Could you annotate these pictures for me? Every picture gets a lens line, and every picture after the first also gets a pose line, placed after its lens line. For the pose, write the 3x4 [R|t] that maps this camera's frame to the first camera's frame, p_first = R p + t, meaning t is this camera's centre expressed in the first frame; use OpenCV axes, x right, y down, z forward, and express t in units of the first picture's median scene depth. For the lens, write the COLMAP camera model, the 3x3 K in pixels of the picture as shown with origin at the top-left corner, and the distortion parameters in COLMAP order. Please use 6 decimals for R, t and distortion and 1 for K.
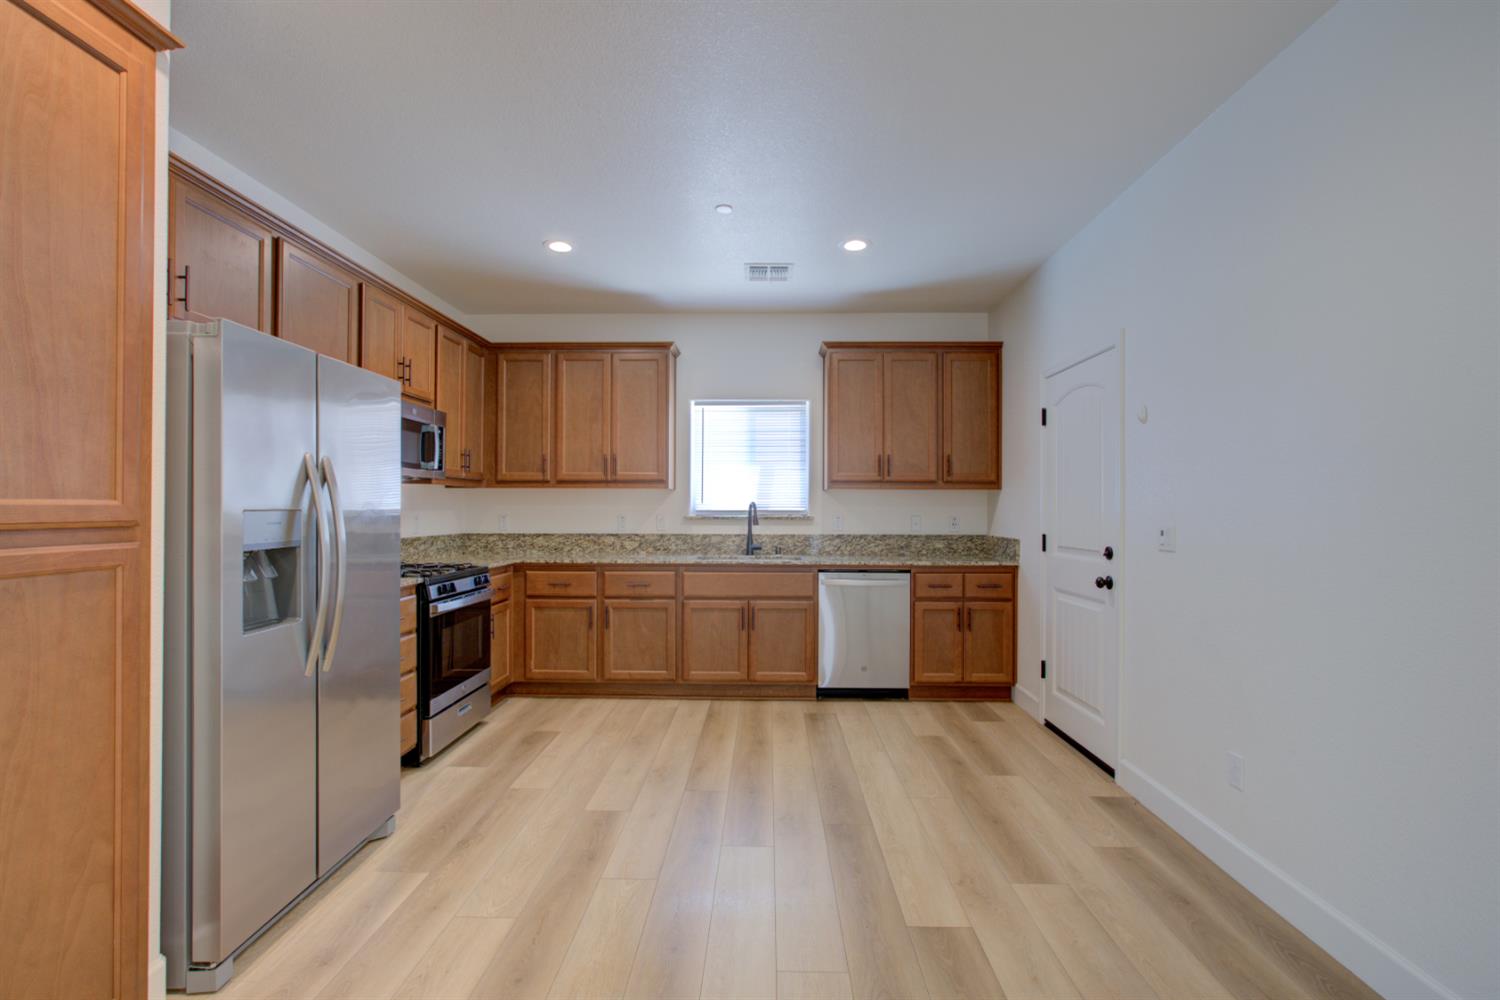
lens RADIAL K [[695.5, 0, 728.5], [0, 695.5, 503.9], [0, 0, 1]] dist [-0.000789, -0.000237]
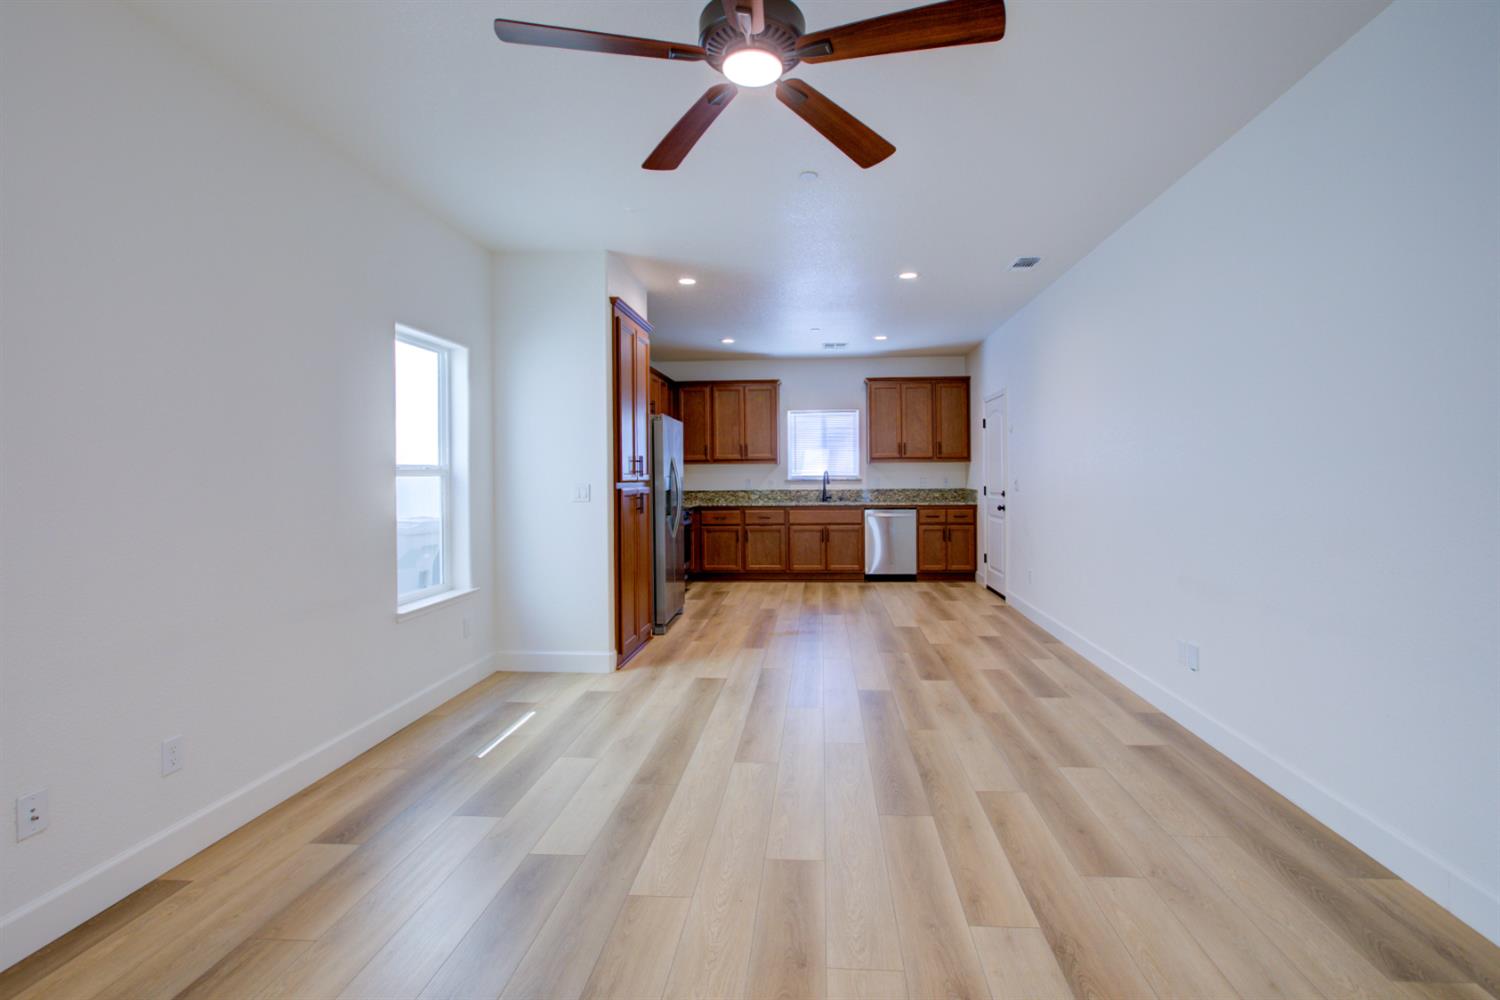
lens RADIAL K [[703.3, 0, 750.2], [0, 703.3, 468.3], [0, 0, 1]] dist [-0.000214, -0.000098]
pose [[0.998964, -0.012696, -0.043706, -0.083495], [0.012547, 0.999915, -0.003666, -0.004936], [0.043749, 0.003114, 0.999038, -0.812459]]
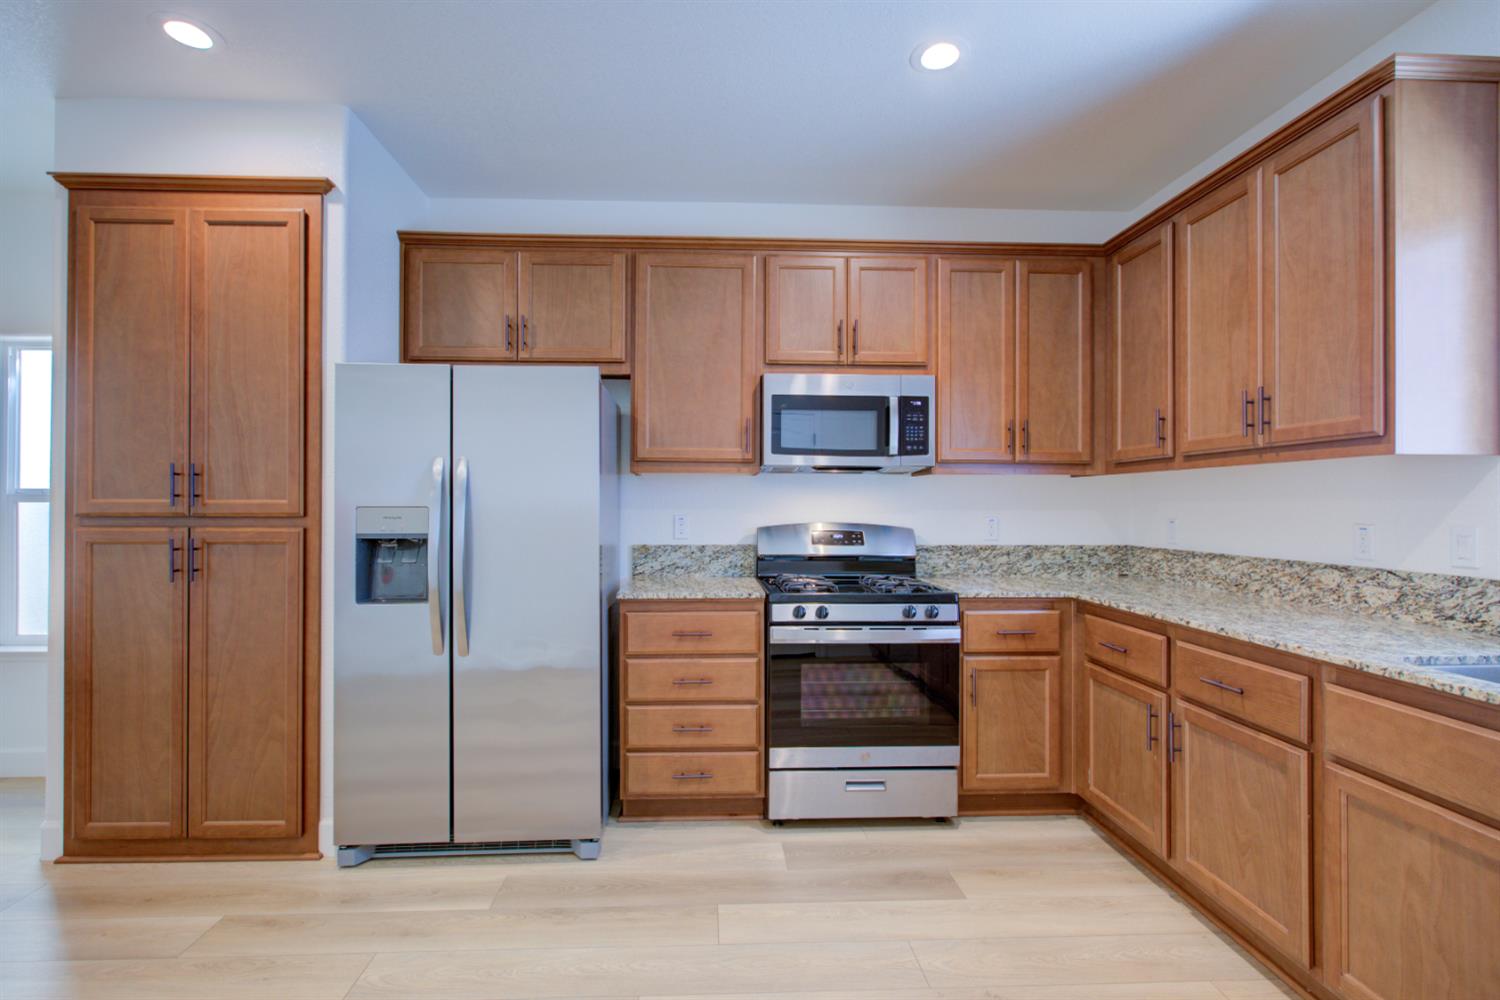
lens RADIAL K [[682.4, 0, 750.0], [0, 682.4, 500.0], [0, 0, 1]] dist [-0.002165, -0.000334]
pose [[0.093168, -0.009987, -0.995600, 0.258446], [0.004271, 0.999944, -0.009631, 0.004929], [0.995641, -0.003354, 0.093206, 0.665276]]
